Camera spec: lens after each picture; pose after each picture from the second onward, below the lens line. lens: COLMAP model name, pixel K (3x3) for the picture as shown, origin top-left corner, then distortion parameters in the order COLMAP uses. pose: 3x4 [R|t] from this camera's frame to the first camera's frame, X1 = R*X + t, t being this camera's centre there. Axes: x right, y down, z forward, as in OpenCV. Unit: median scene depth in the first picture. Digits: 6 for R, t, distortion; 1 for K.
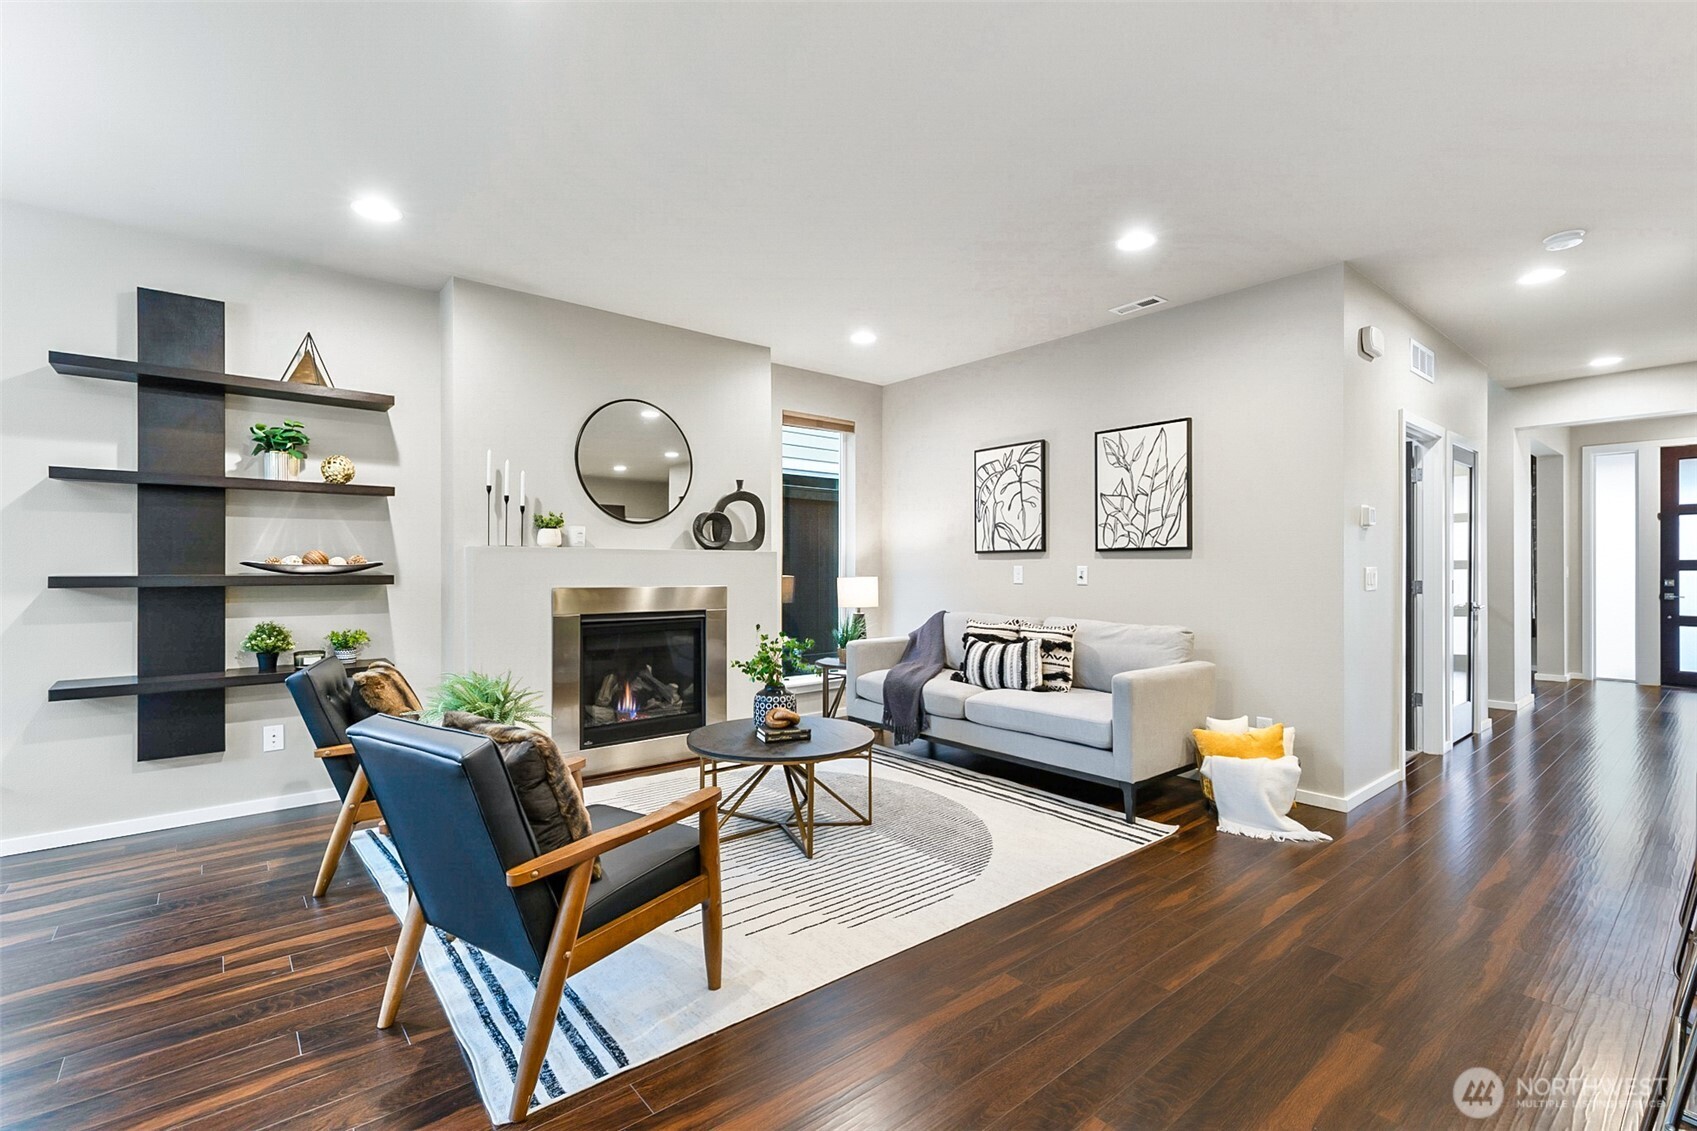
lens RADIAL K [[755.3, 0, 847.1], [0, 755.3, 563.6], [0, 0, 1]] dist [0.003732, 0.000029]
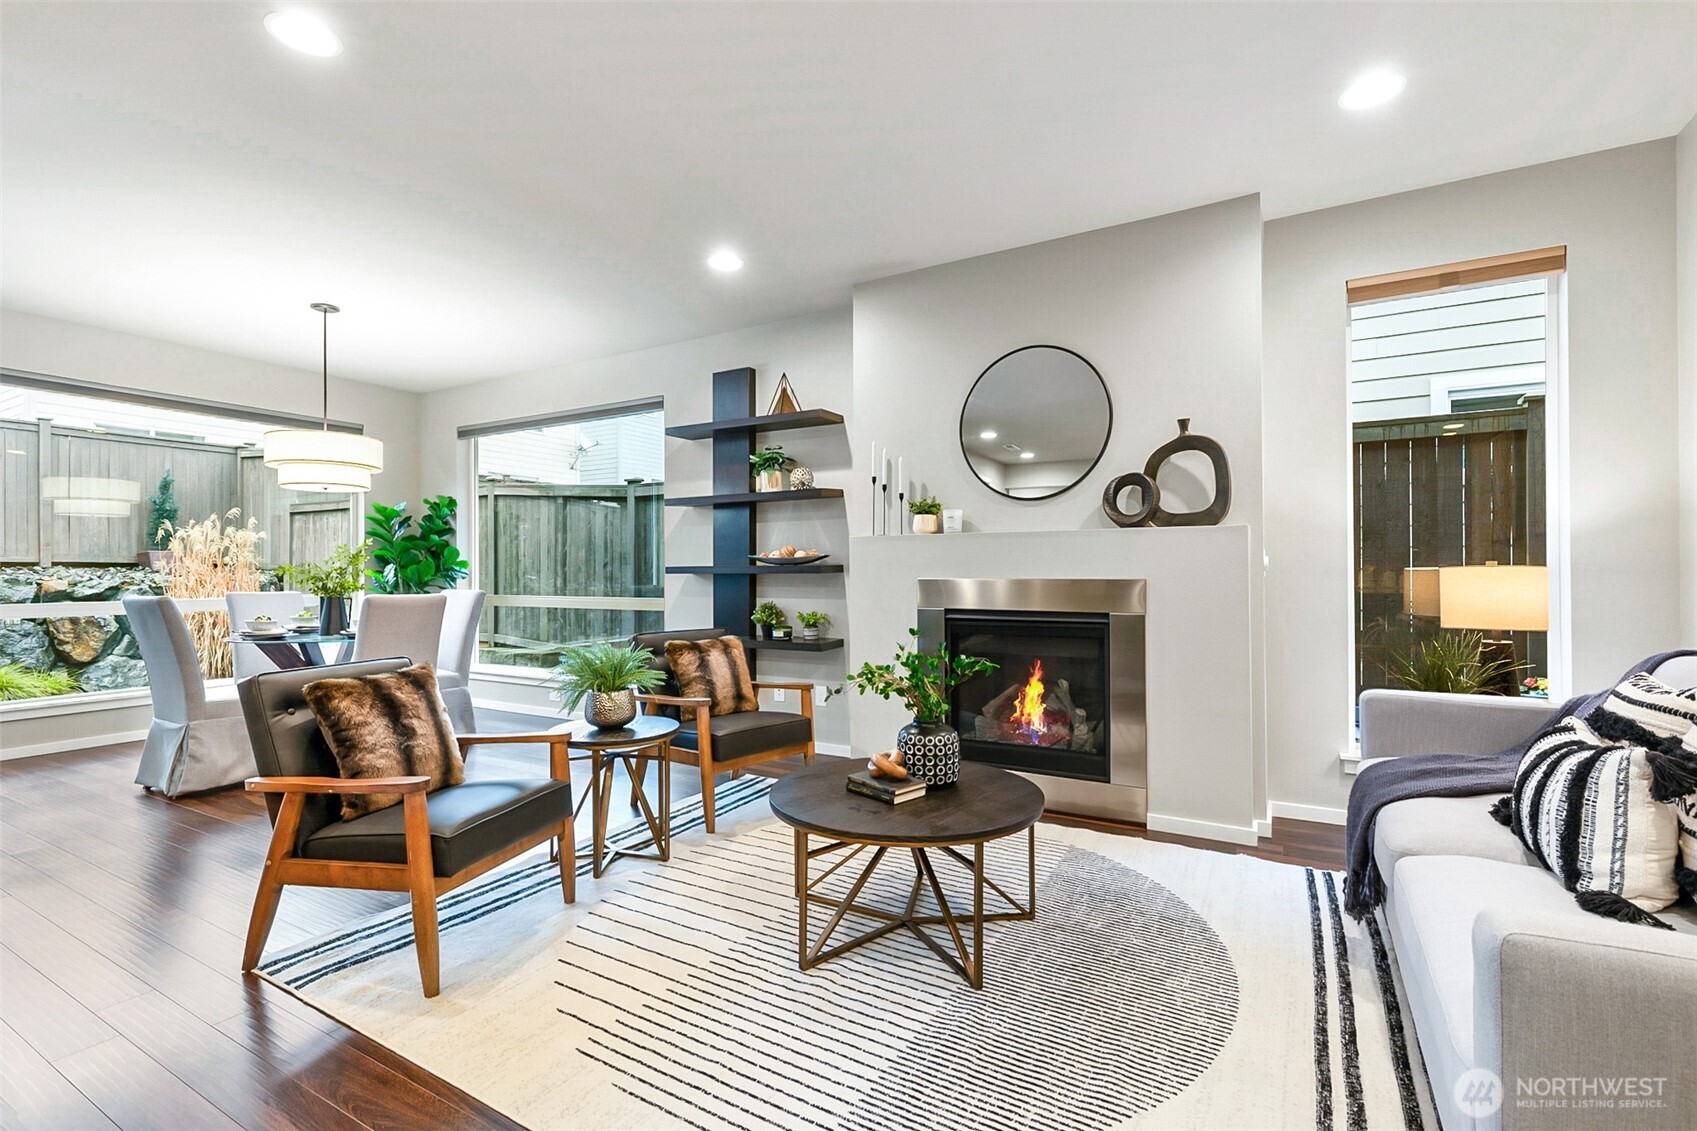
lens RADIAL K [[757.7, 0, 850.6], [0, 757.7, 571.3], [0, 0, 1]] dist [0.003689, -0.000159]
pose [[0.345271, -0.002866, -0.938498, 0.513438], [0.009729, 0.999953, 0.000526, 0.025419], [0.938452, -0.009313, 0.345283, 0.678830]]
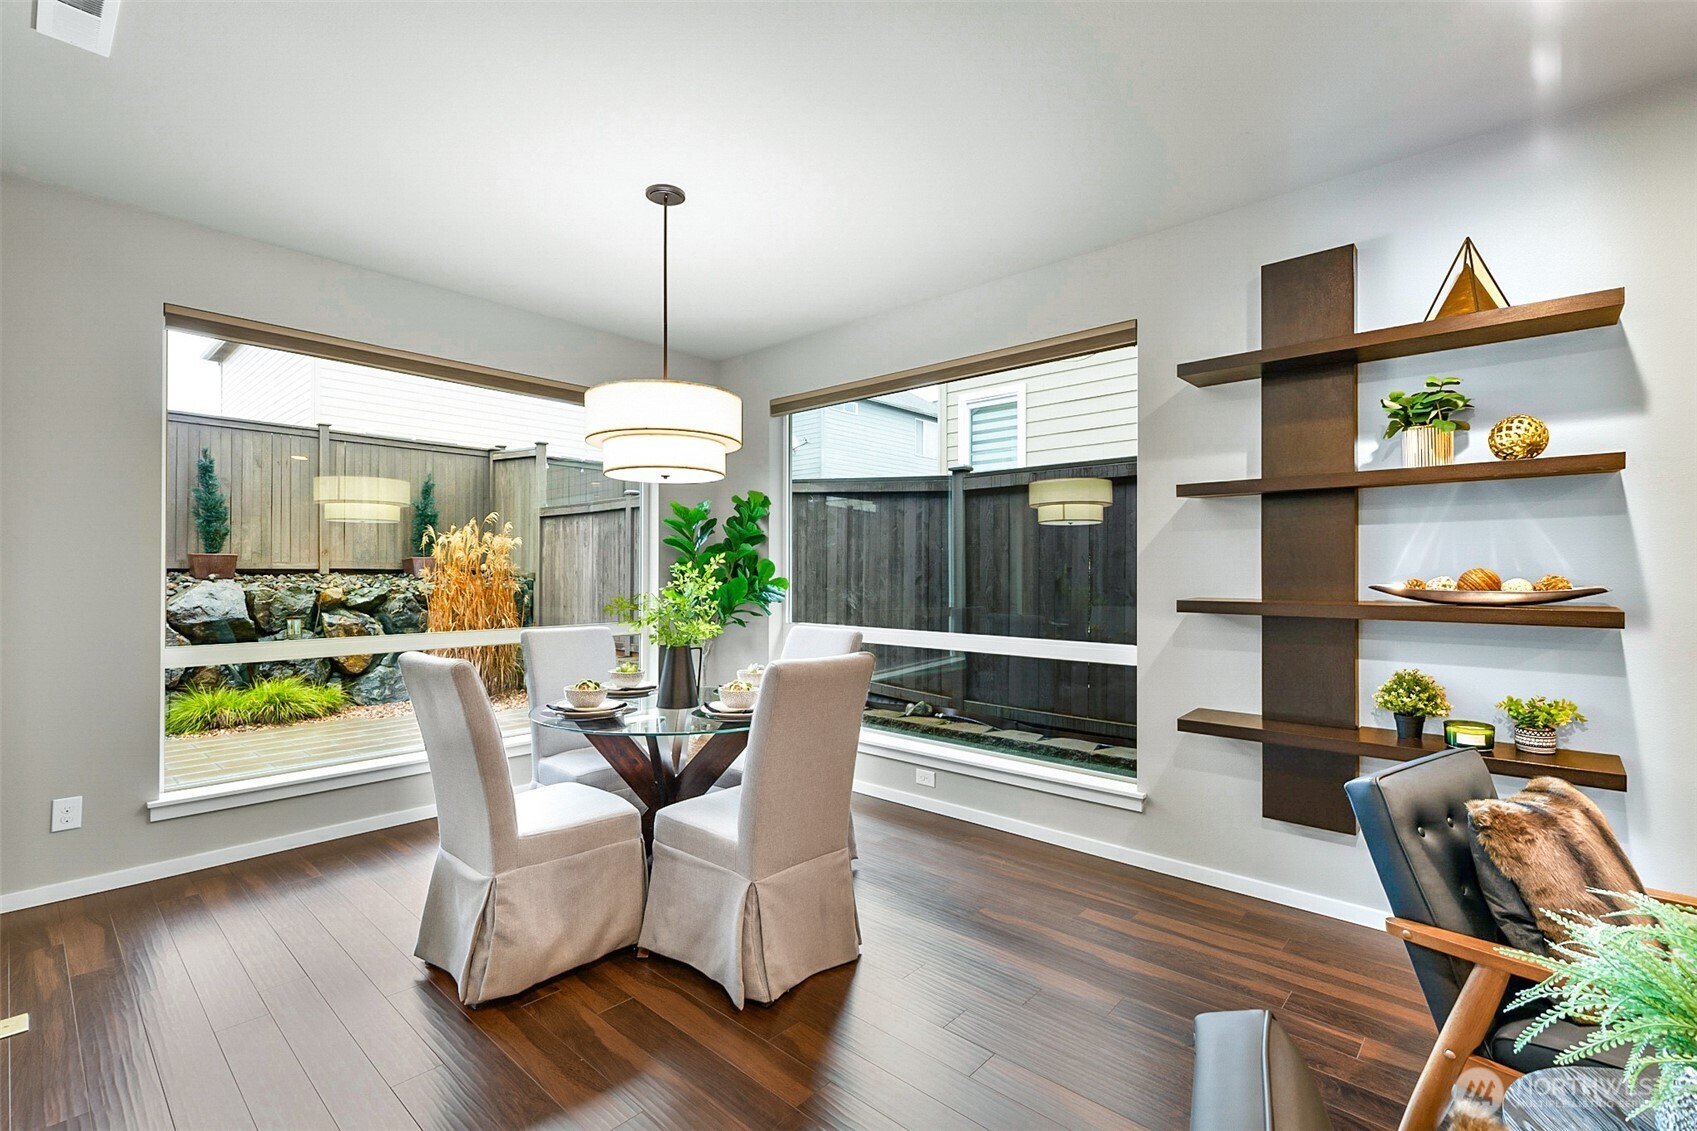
lens RADIAL K [[757.7, 0, 850.6], [0, 757.7, 571.3], [0, 0, 1]] dist [0.003689, -0.000159]
pose [[0.137153, -0.001206, -0.990549, -0.134753], [0.004339, 0.999990, -0.000616, -0.017423], [0.990540, -0.004214, 0.137157, 0.385593]]
